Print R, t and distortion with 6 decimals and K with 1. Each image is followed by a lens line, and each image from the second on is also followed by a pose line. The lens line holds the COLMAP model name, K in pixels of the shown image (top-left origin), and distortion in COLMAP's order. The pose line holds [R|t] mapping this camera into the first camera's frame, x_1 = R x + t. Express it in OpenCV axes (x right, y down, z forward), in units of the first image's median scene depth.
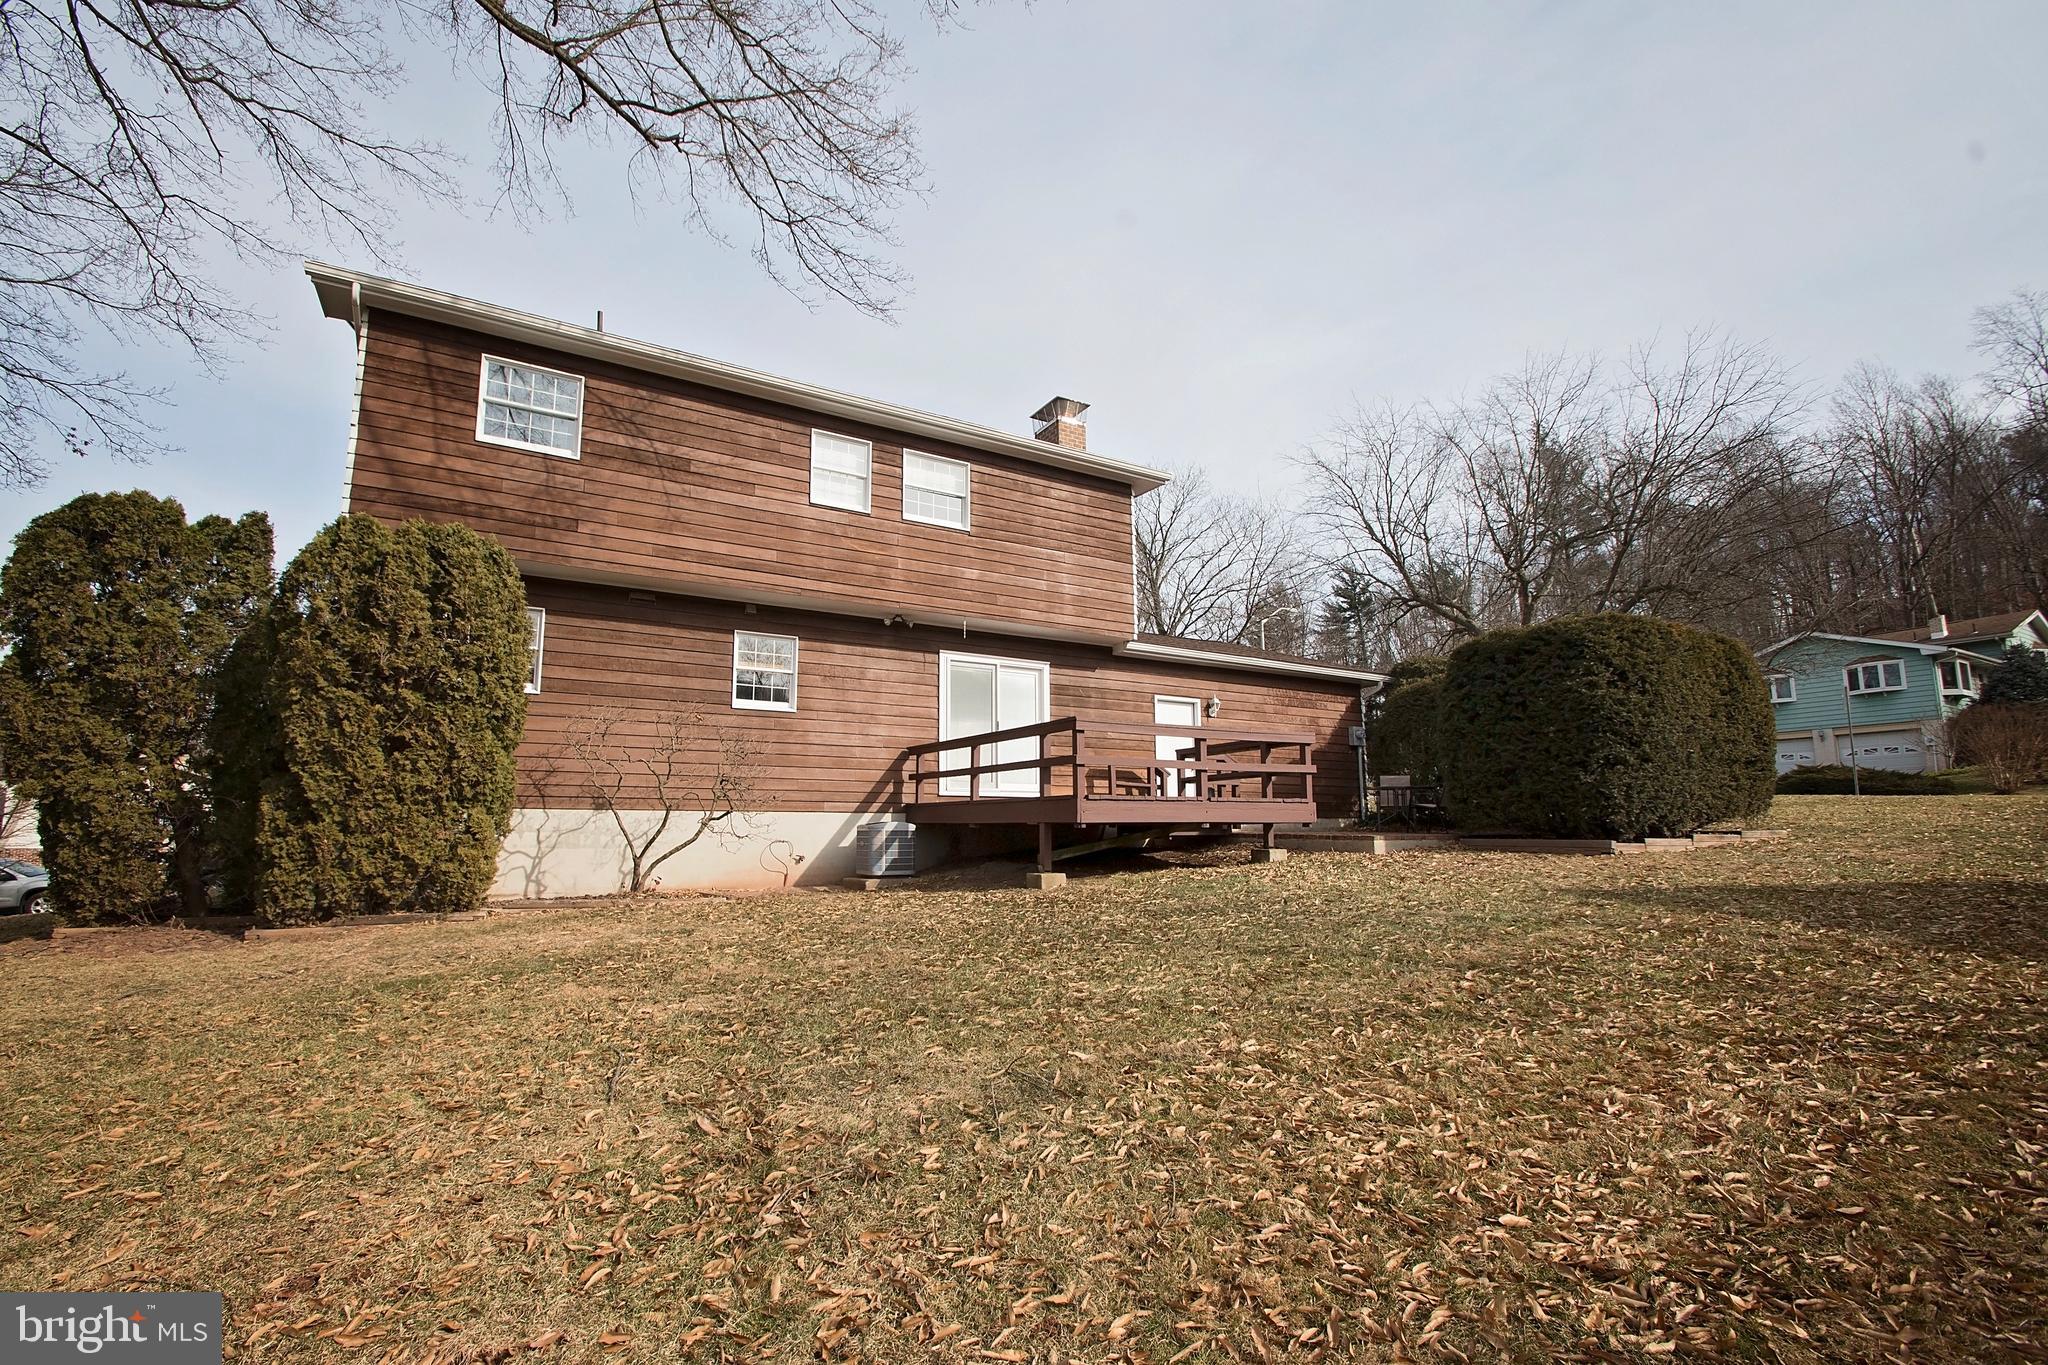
lens RADIAL K [[896.7, 0, 990.9], [0, 896.7, 713.4], [0, 0, 1]] dist [-0.000588, -0.004570]
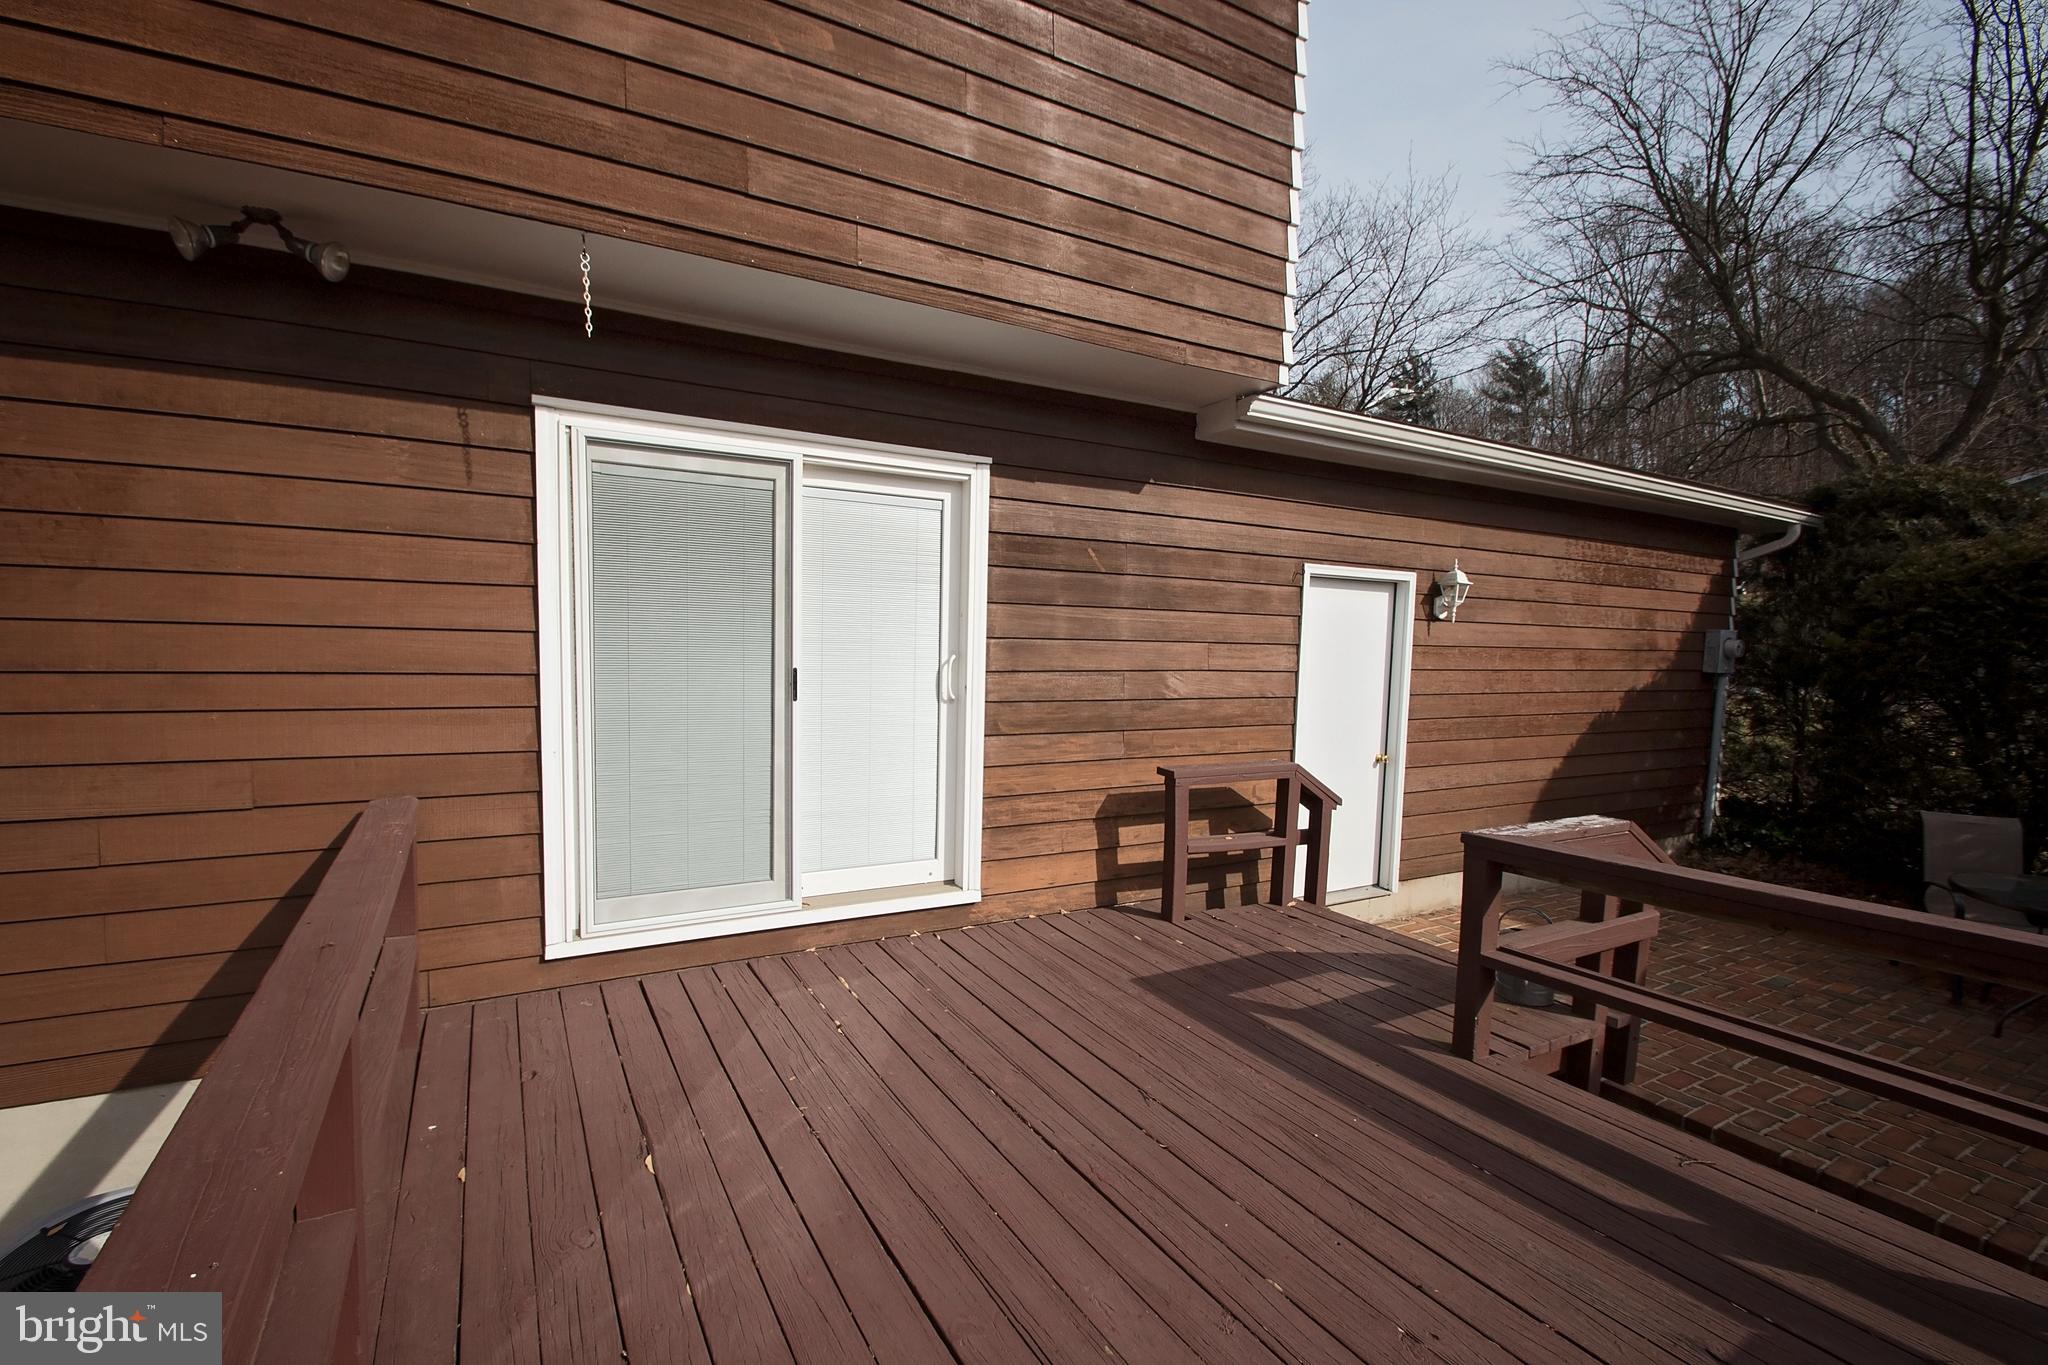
lens RADIAL K [[896.7, 0, 980.0], [0, 896.7, 714.0], [0, 0, 1]] dist [-0.000588, -0.004570]
pose [[0.999575, 0.023856, -0.016739, 0.081800], [-0.019746, 0.976850, 0.213014, -0.044545], [0.021433, -0.212593, 0.976906, 0.826150]]
